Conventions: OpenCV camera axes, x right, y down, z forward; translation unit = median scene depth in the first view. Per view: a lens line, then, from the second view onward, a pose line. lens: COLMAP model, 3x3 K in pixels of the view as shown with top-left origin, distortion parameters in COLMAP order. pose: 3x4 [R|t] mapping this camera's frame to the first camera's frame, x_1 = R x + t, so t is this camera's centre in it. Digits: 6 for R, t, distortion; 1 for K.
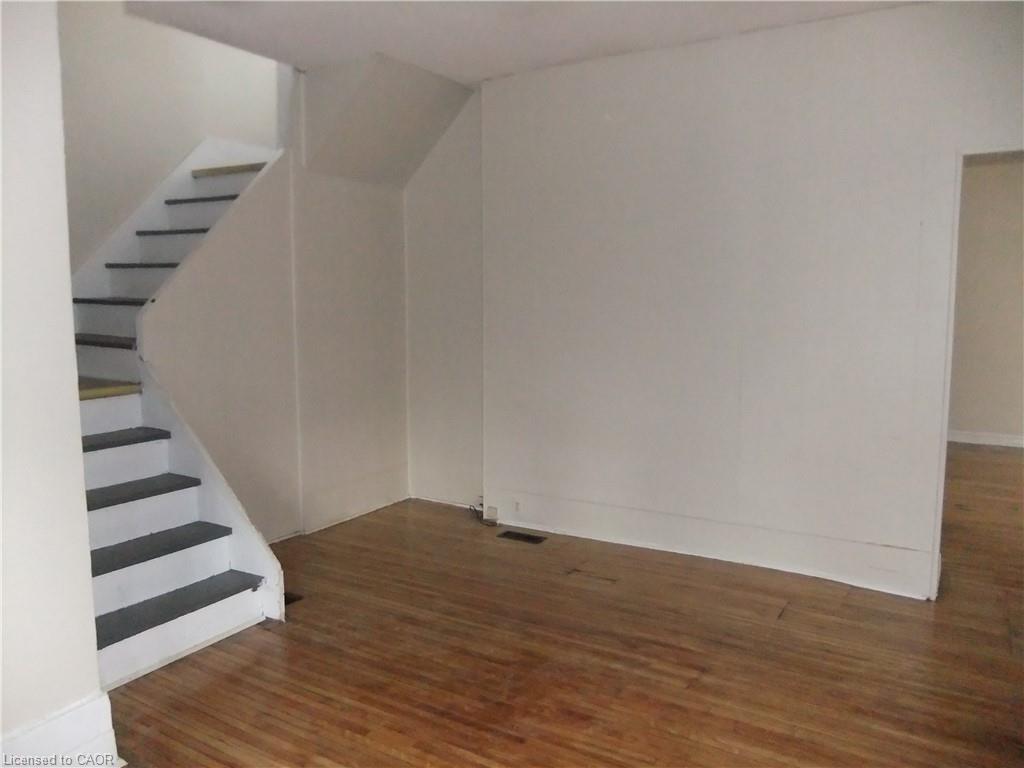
lens RADIAL K [[772.0, 0, 512.6], [0, 772.0, 378.4], [0, 0, 1]] dist [-0.055024, 0.039830]
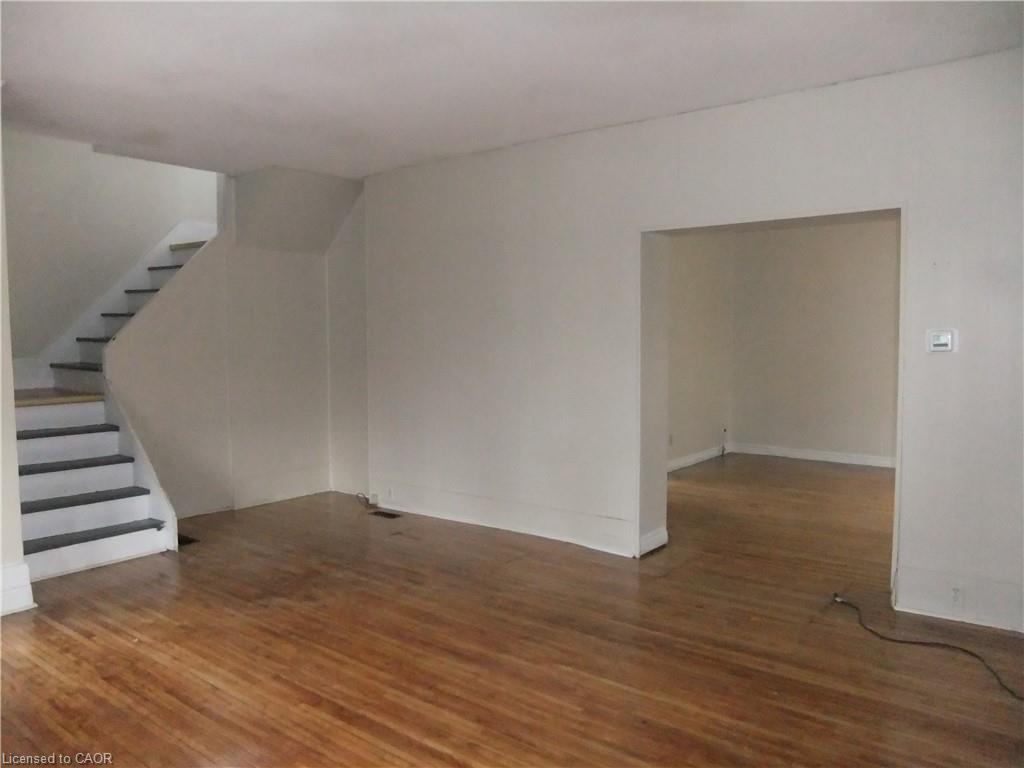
lens RADIAL K [[772.0, 0, 513.5], [0, 772.0, 389.5], [0, 0, 1]] dist [-0.055024, 0.039830]
pose [[0.992905, 0.004497, -0.118828, 0.482983], [-0.009149, 0.999212, -0.038626, 0.047294], [0.118561, 0.039439, 0.992163, -0.380250]]
